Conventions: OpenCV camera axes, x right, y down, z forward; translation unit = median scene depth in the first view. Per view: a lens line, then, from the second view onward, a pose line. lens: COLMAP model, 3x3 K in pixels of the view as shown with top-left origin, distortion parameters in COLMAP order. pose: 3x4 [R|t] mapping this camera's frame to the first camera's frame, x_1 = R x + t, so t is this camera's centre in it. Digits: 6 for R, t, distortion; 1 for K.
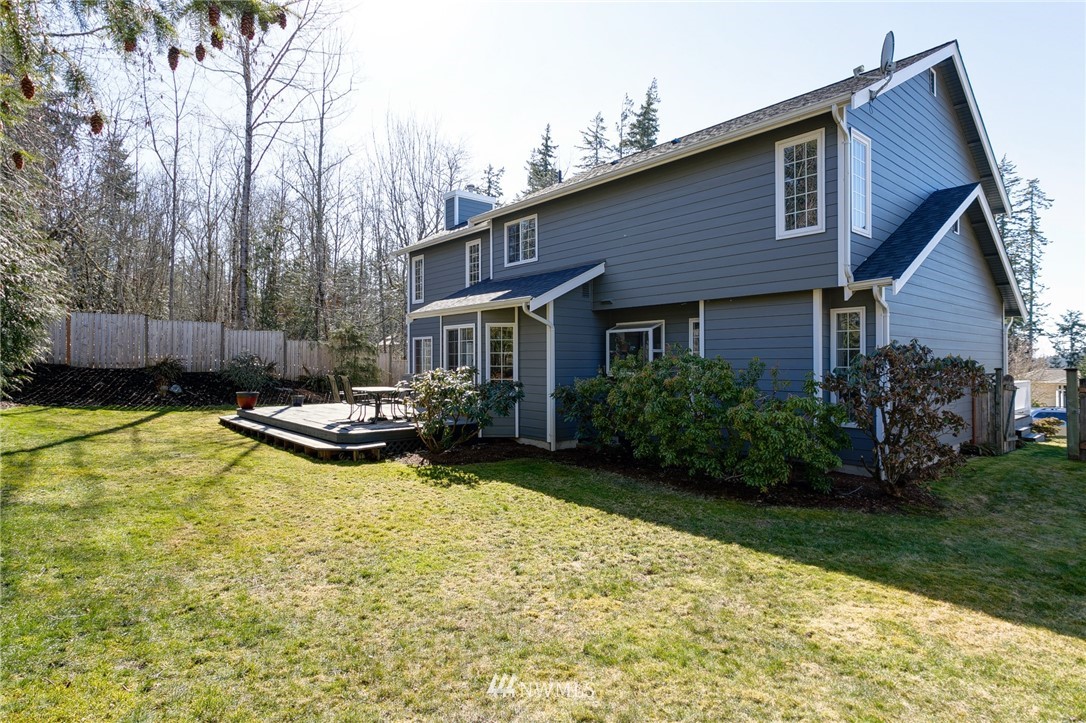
lens RADIAL K [[584.0, 0, 544.1], [0, 584.0, 360.3], [0, 0, 1]] dist [0.000875, -0.000018]
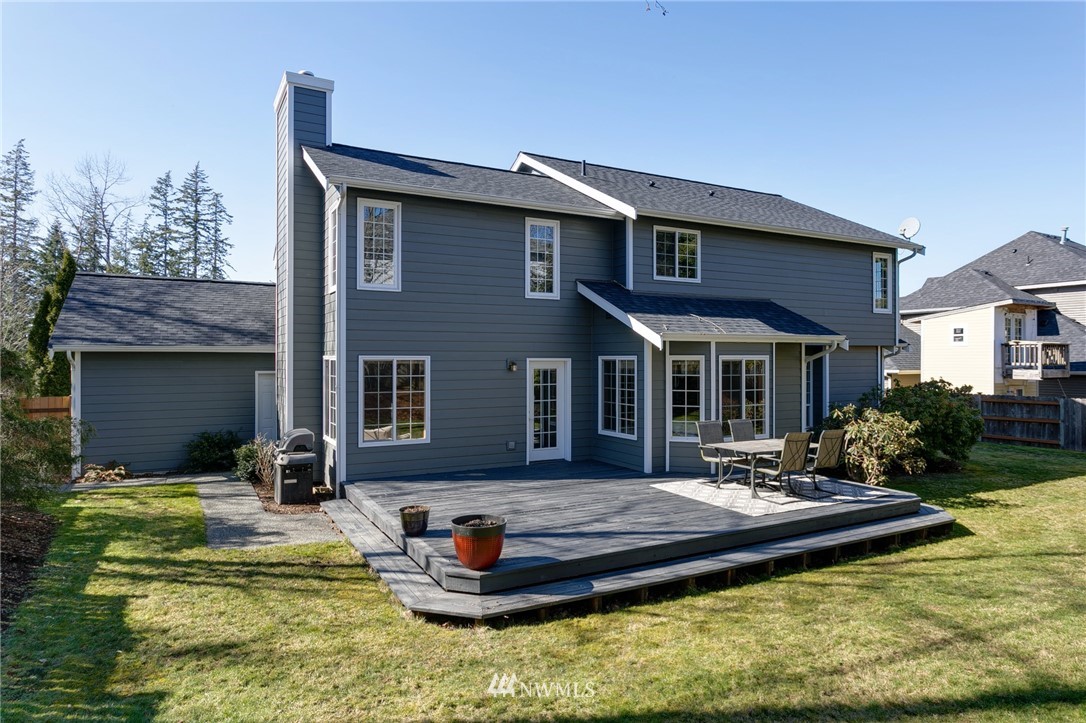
lens RADIAL K [[664.1, 0, 543.8], [0, 664.1, 361.0], [0, 0, 1]] dist [-0.001393, -0.000187]
pose [[0.212749, 0.004109, 0.977098, -1.072146], [-0.003423, 0.999988, -0.003459, -0.046492], [-0.977101, -0.002609, 0.212760, 1.027206]]
